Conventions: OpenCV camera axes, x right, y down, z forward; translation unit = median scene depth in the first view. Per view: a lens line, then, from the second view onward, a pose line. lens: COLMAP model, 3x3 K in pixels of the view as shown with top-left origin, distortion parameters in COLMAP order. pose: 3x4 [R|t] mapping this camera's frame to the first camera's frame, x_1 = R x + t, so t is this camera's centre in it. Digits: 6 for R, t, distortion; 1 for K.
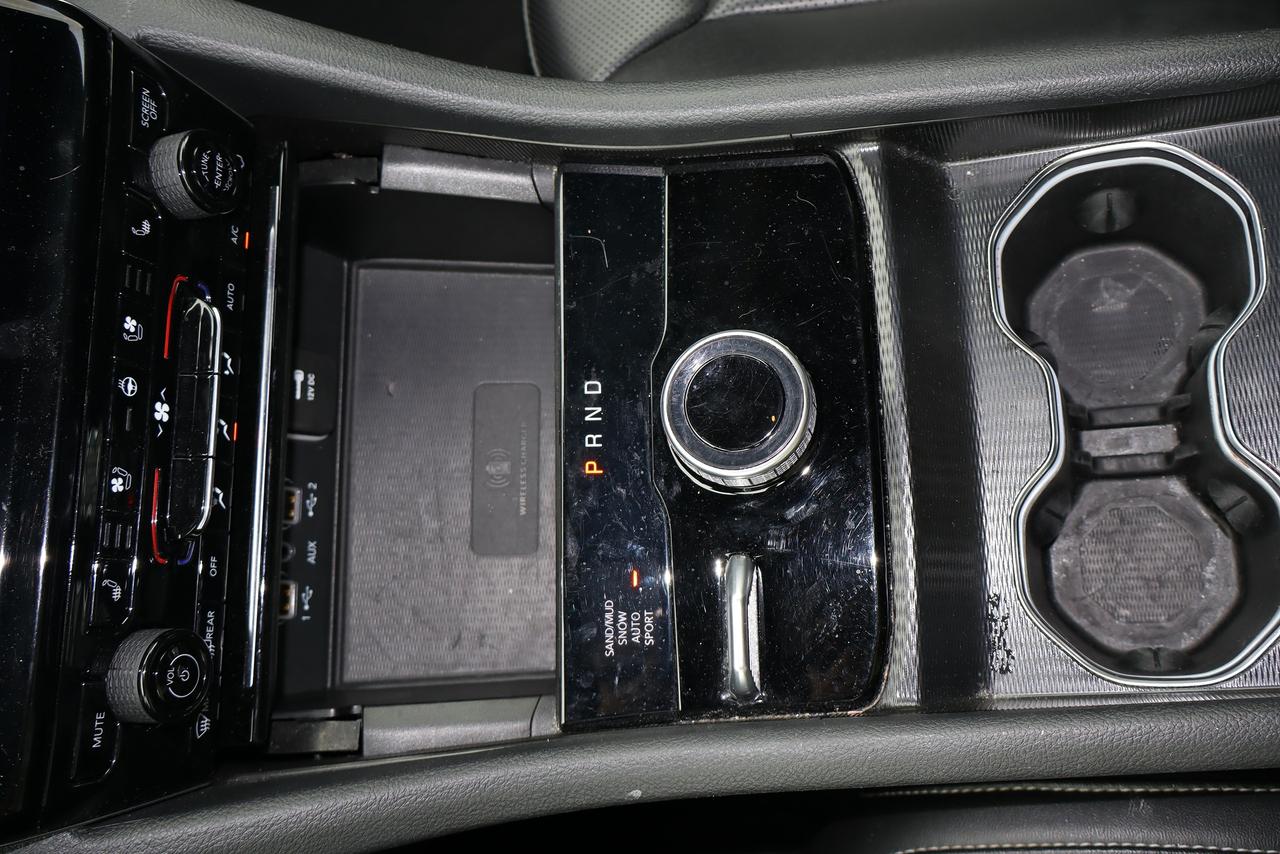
lens RADIAL K [[1060.0, 0, 640.0], [0, 1060.0, 427.0], [0, 0, 1]] dist [0.000981, 0.001143]
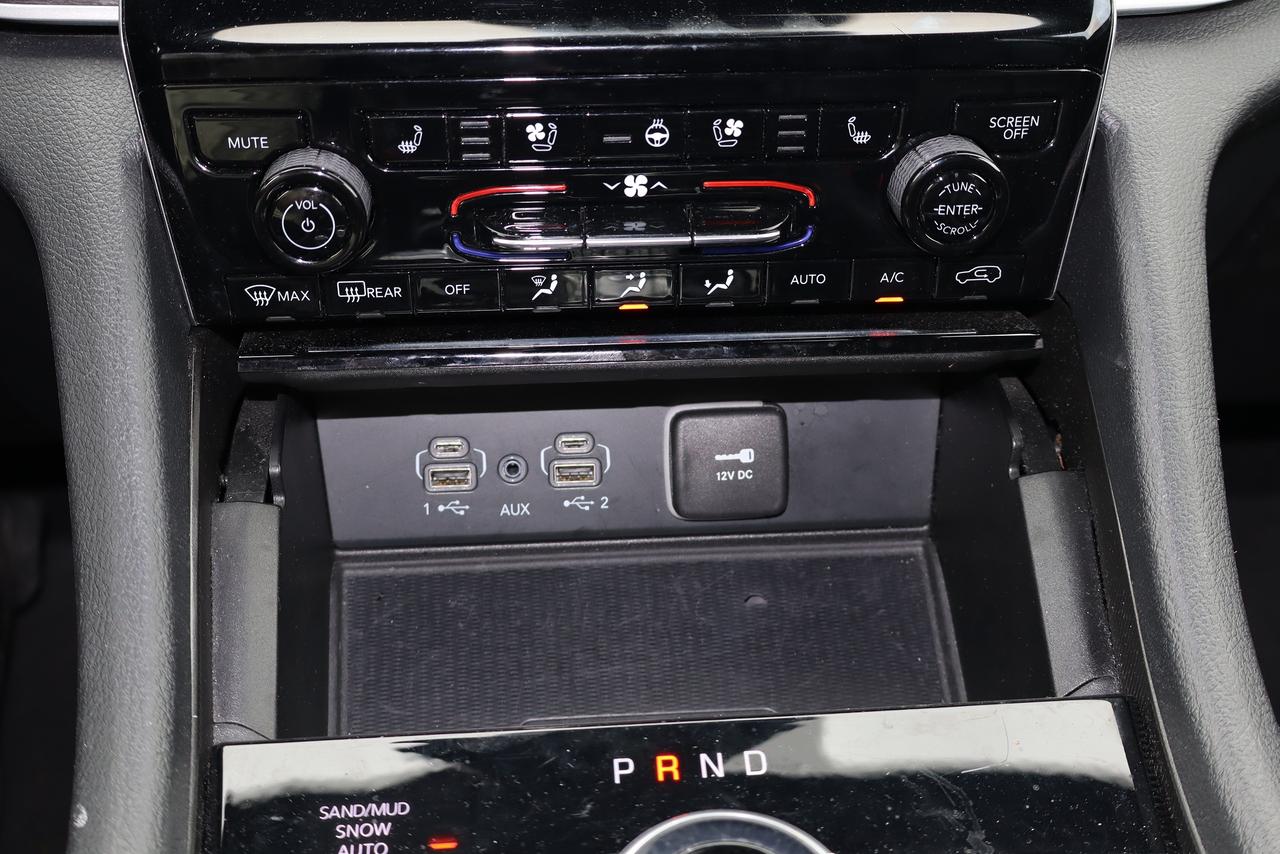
lens RADIAL K [[1423.0, 0, 640.0], [0, 1423.0, 427.0], [0, 0, 1]] dist [0.005496, 0.032319]
pose [[0.062131, 0.772498, -0.631971, 0.341179], [-0.985349, 0.148241, 0.084331, -0.073849], [0.158829, 0.617472, 0.770390, 0.250975]]
